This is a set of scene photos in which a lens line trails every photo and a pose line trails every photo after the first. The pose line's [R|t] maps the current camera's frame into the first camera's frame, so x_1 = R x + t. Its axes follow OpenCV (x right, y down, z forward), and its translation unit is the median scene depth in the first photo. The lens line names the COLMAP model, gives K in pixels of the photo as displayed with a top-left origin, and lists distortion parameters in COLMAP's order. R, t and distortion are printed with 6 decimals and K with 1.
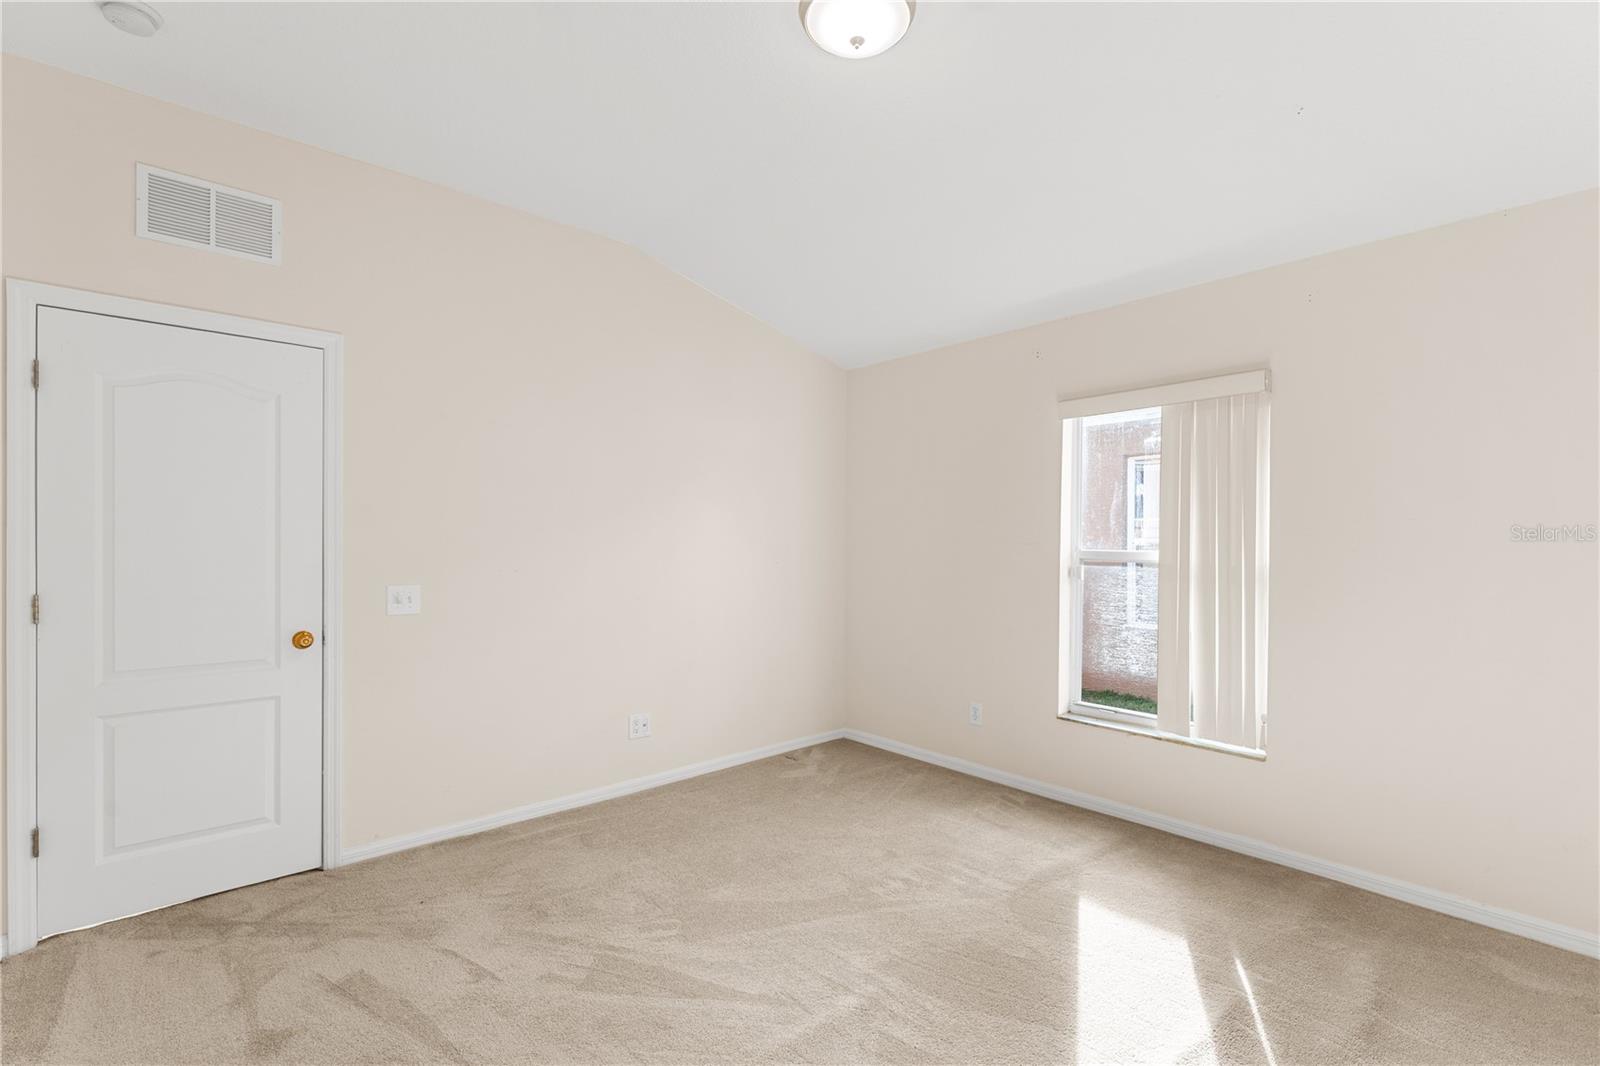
lens RADIAL K [[706.2, 0, 803.5], [0, 706.2, 544.0], [0, 0, 1]] dist [-0.001690, -0.000105]
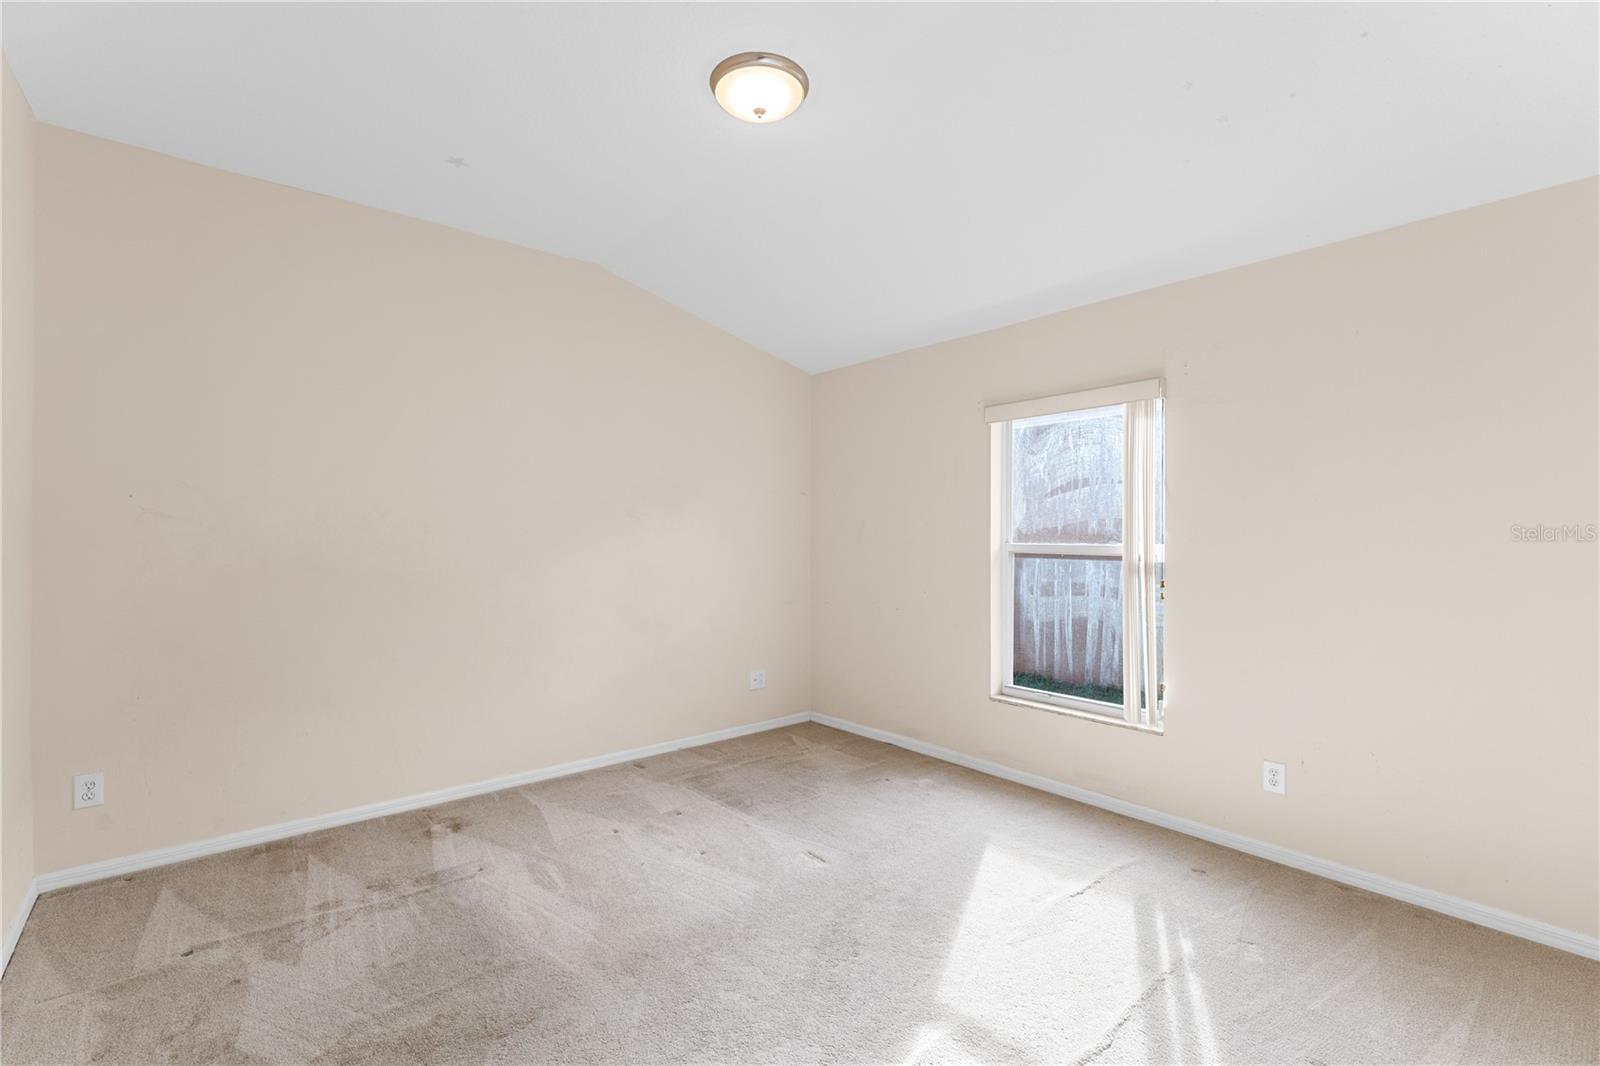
lens RADIAL K [[711.0, 0, 794.9], [0, 711.0, 526.1], [0, 0, 1]] dist [0.011894, -0.000224]
pose [[0.999433, -0.001445, -0.033635, 0.117440], [0.000839, 0.999837, -0.018019, 0.002328], [0.033656, 0.017980, 0.999272, -0.121152]]
